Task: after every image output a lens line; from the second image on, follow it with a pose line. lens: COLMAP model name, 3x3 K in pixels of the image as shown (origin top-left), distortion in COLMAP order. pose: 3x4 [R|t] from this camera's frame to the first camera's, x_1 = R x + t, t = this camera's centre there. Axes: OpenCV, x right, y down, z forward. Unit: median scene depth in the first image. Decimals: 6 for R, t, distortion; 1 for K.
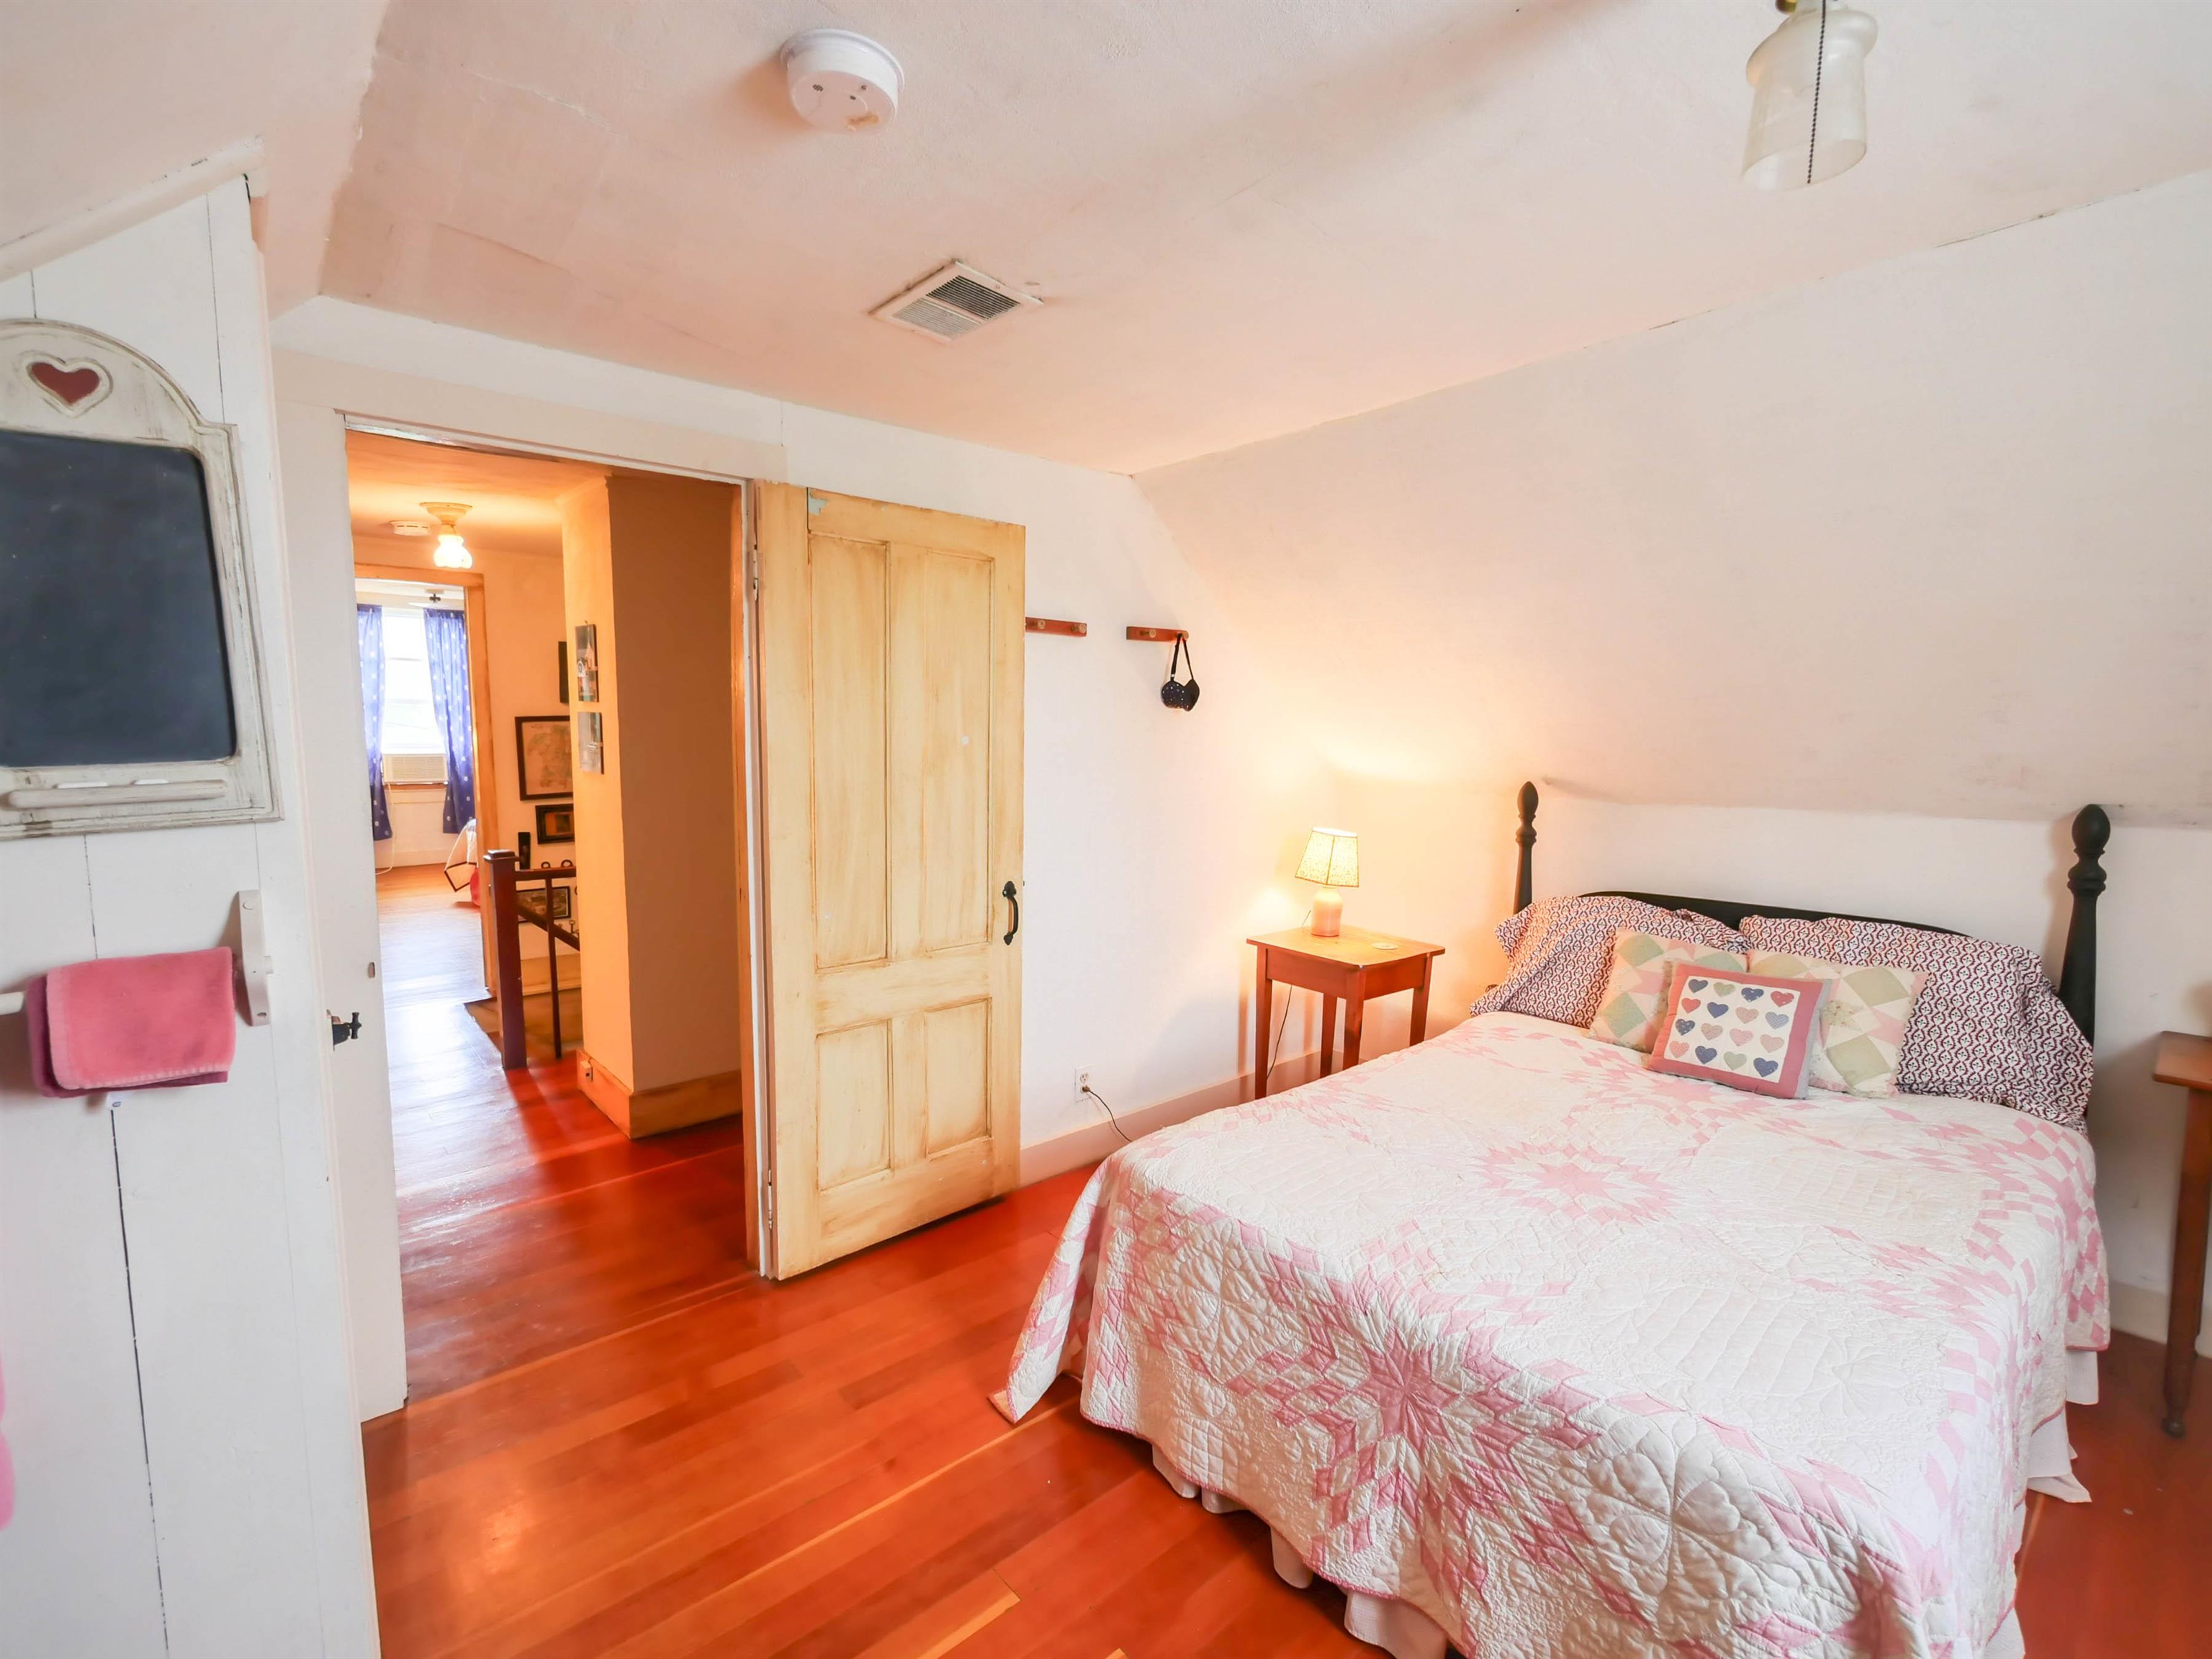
lens RADIAL K [[986.0, 0, 1100.3], [0, 986.0, 833.1], [0, 0, 1]] dist [-0.005208, 0.000084]
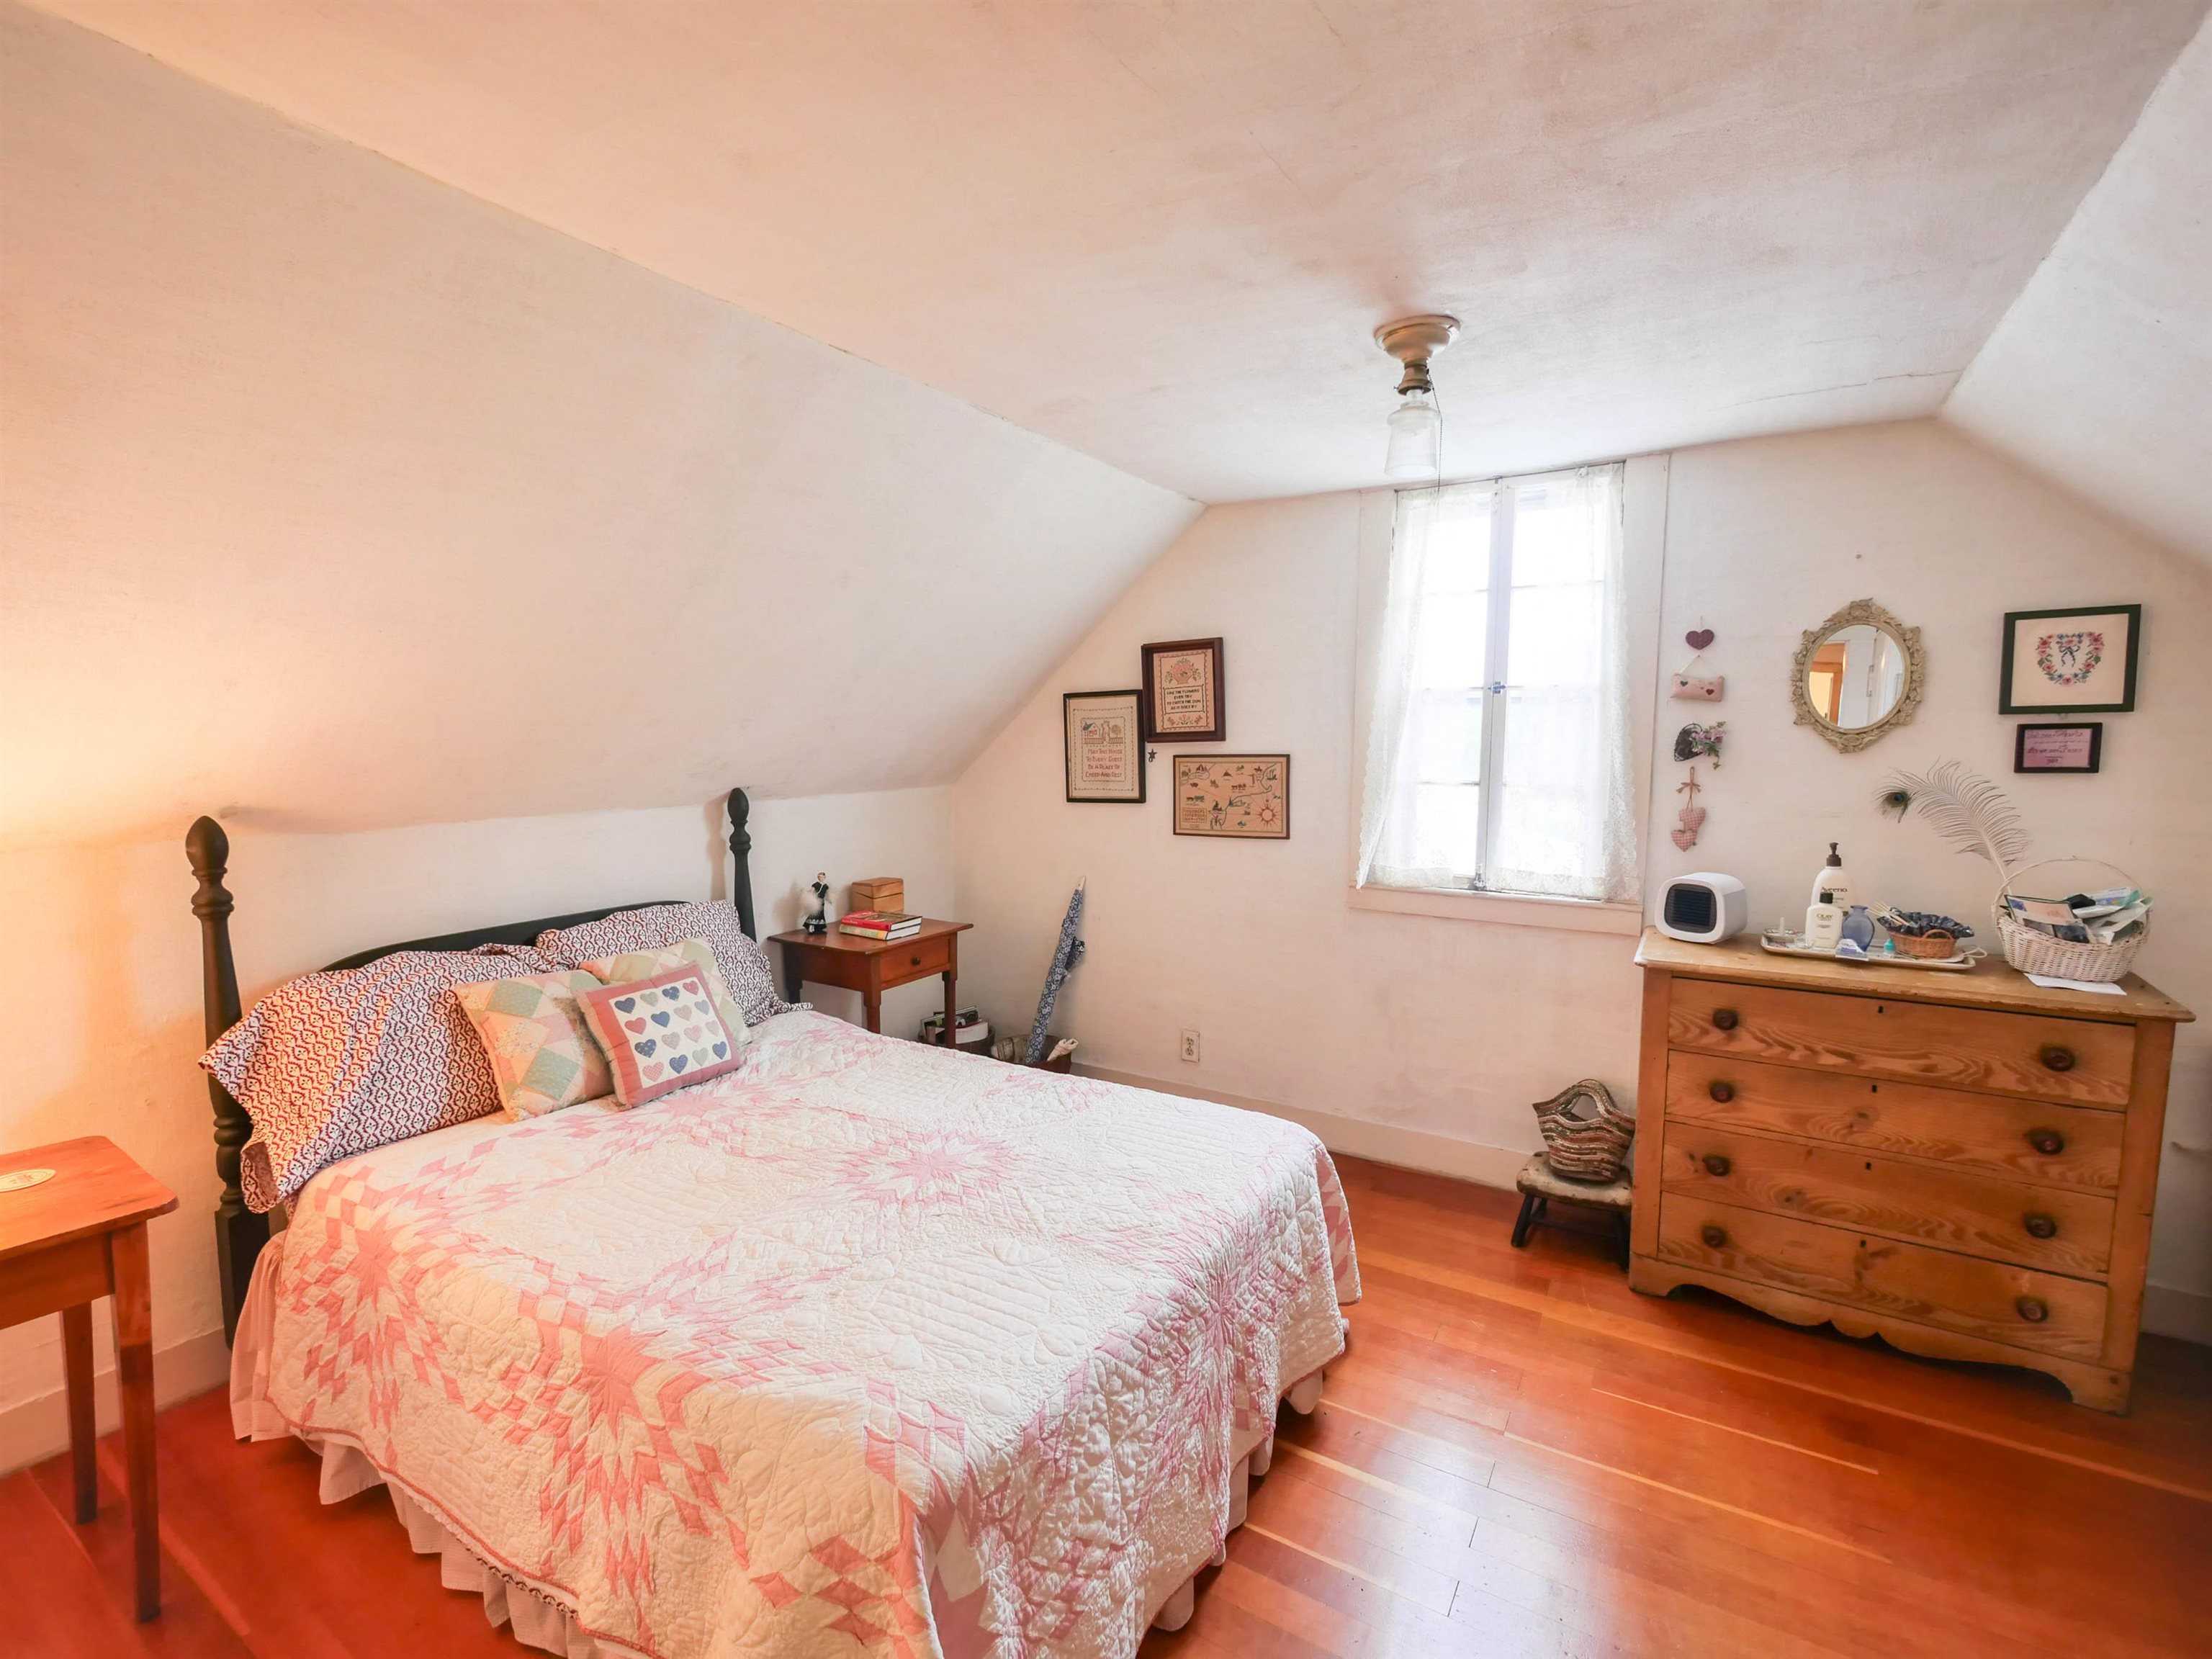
lens RADIAL K [[986.0, 0, 1100.4], [0, 986.0, 833.1], [0, 0, 1]] dist [-0.005208, 0.000084]
pose [[-0.286785, -0.101891, 0.952561, -0.426623], [0.091819, 0.986827, 0.133200, -0.096807], [-0.953585, 0.125663, -0.273651, 0.841905]]
